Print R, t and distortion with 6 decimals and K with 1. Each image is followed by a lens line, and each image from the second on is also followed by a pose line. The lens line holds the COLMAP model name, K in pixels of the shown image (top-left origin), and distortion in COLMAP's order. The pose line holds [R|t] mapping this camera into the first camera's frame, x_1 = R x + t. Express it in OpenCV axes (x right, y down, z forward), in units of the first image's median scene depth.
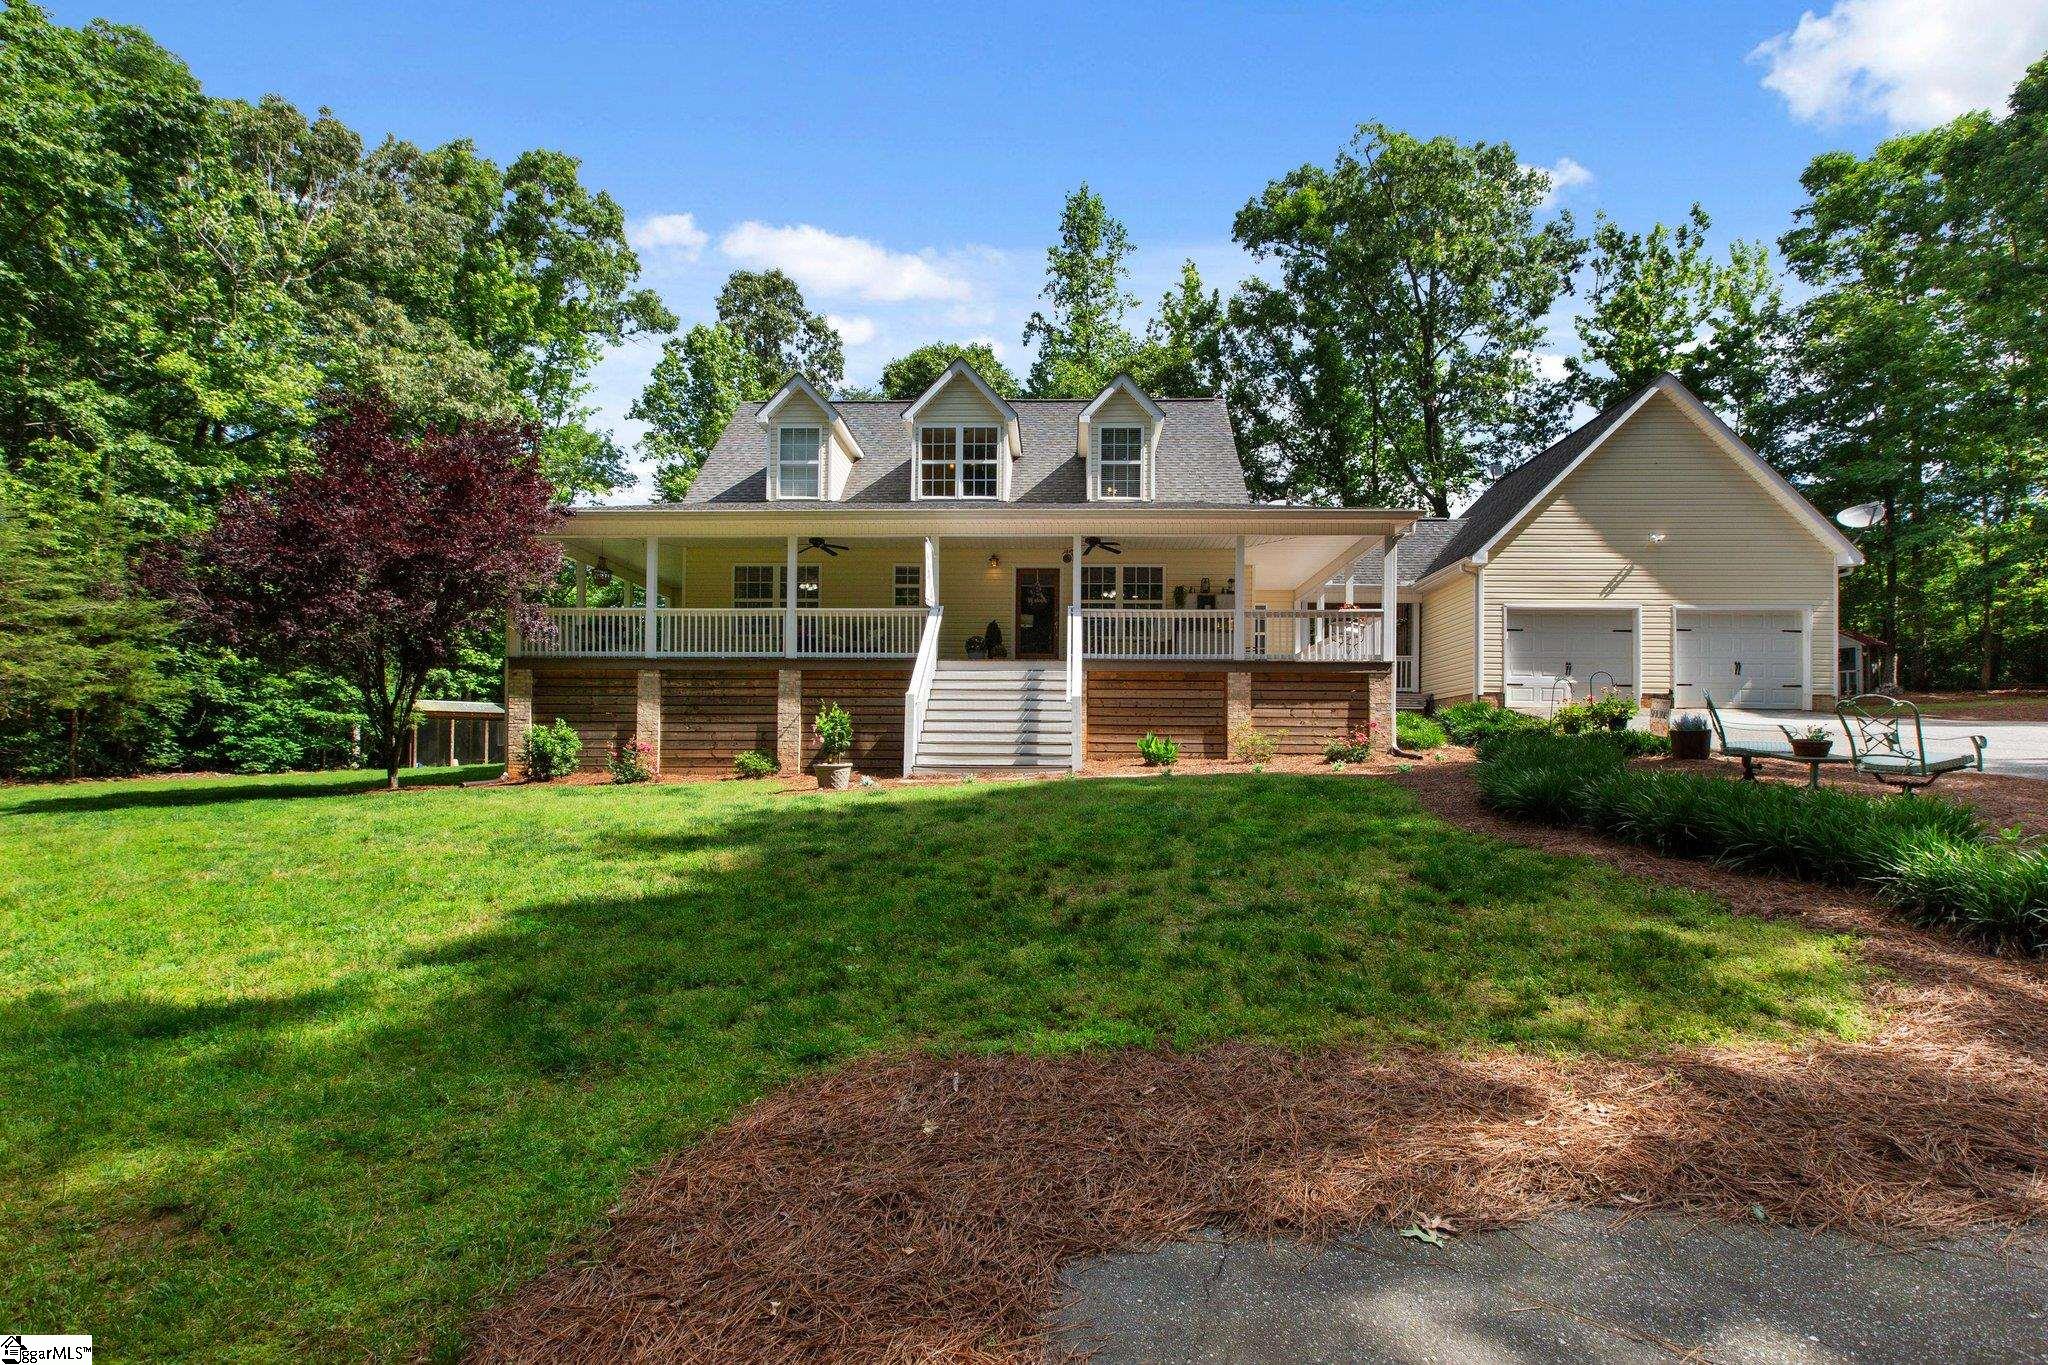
lens RADIAL K [[969.9, 0, 1036.2], [0, 969.9, 734.4], [0, 0, 1]] dist [0.002293, 0.000401]
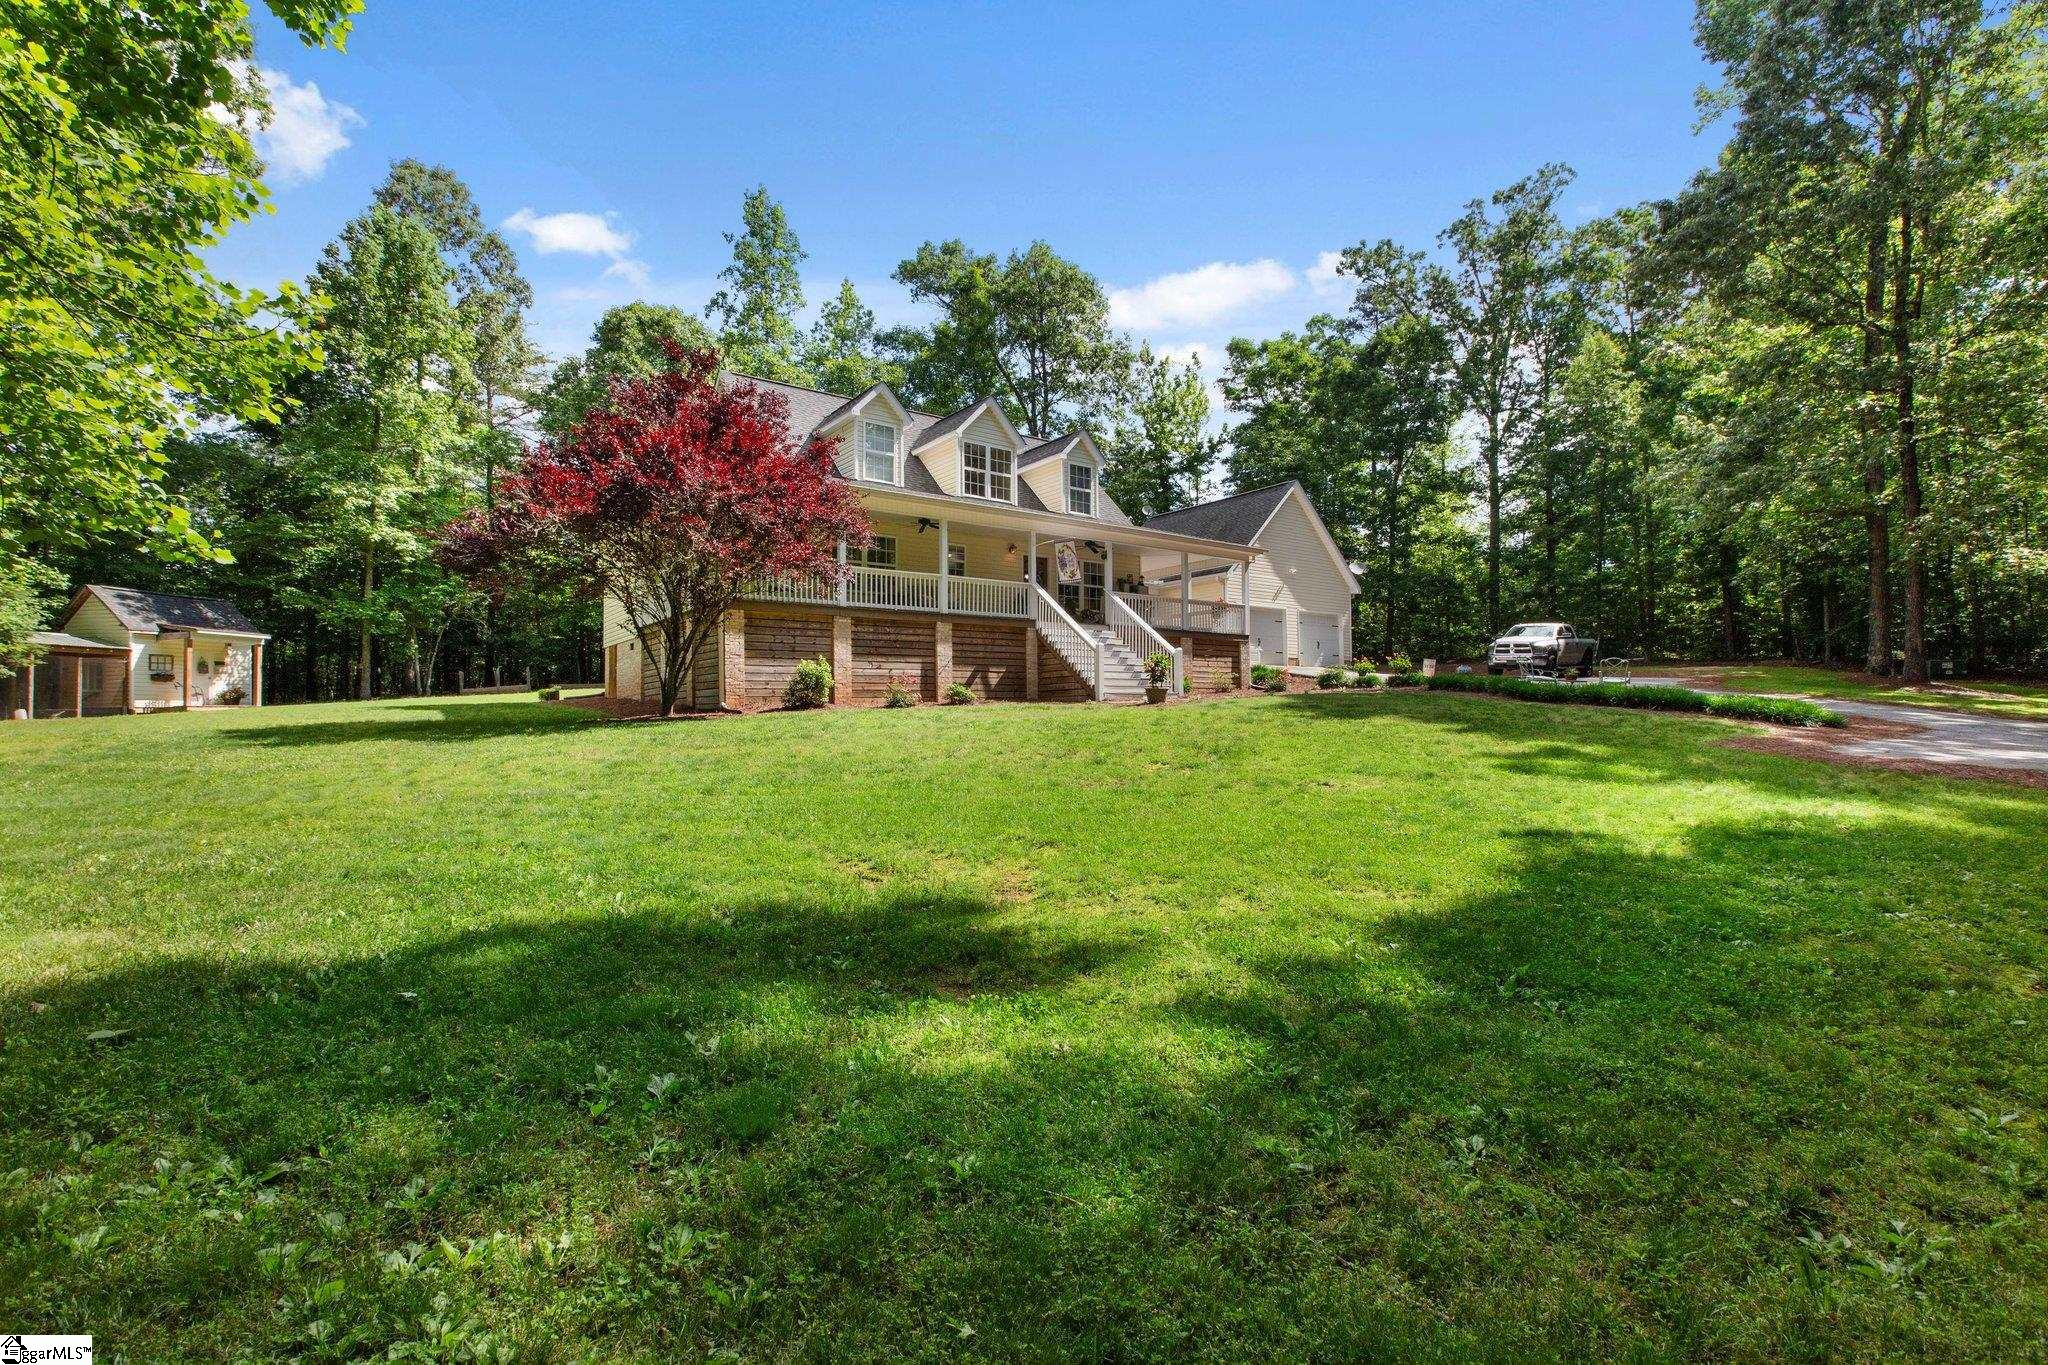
lens RADIAL K [[941.6, 0, 1028.5], [0, 941.6, 665.9], [0, 0, 1]] dist [0.001566, 0.000432]
pose [[0.783159, 0.020007, 0.621499, -0.808458], [-0.002140, 0.999563, -0.029481, 0.024726], [-0.621818, 0.021758, 0.782860, -0.047420]]
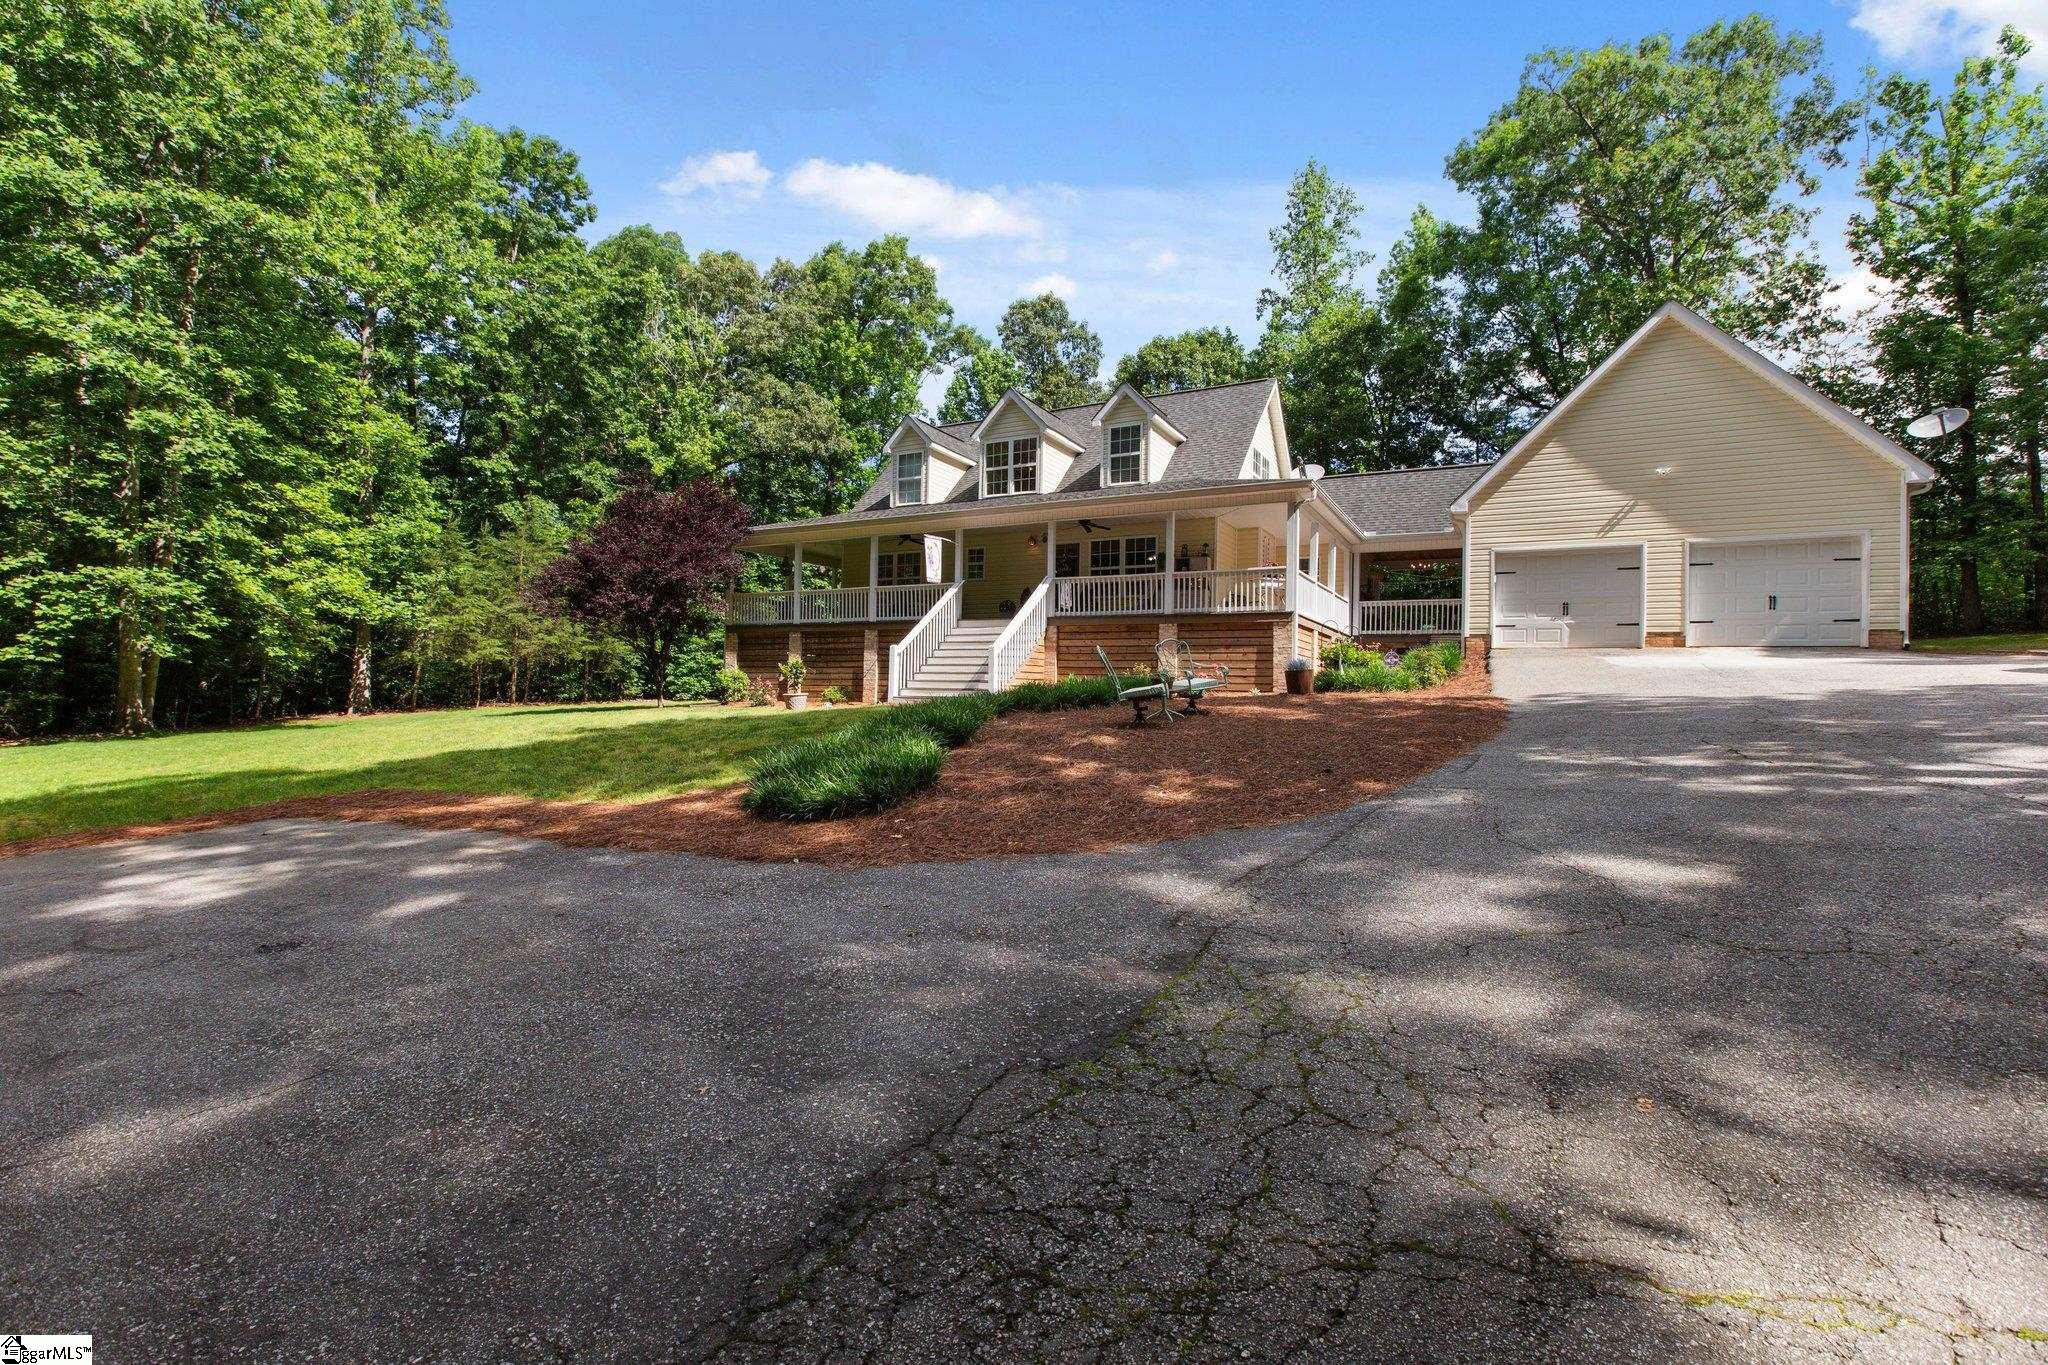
lens RADIAL K [[927.1, 0, 1033.0], [0, 927.1, 669.5], [0, 0, 1]] dist [-0.000712, -0.000452]
pose [[0.897257, -0.003454, -0.441494, 0.481266], [0.000866, 0.999981, -0.006063, 0.000626], [0.441507, 0.005057, 0.897244, -0.105666]]
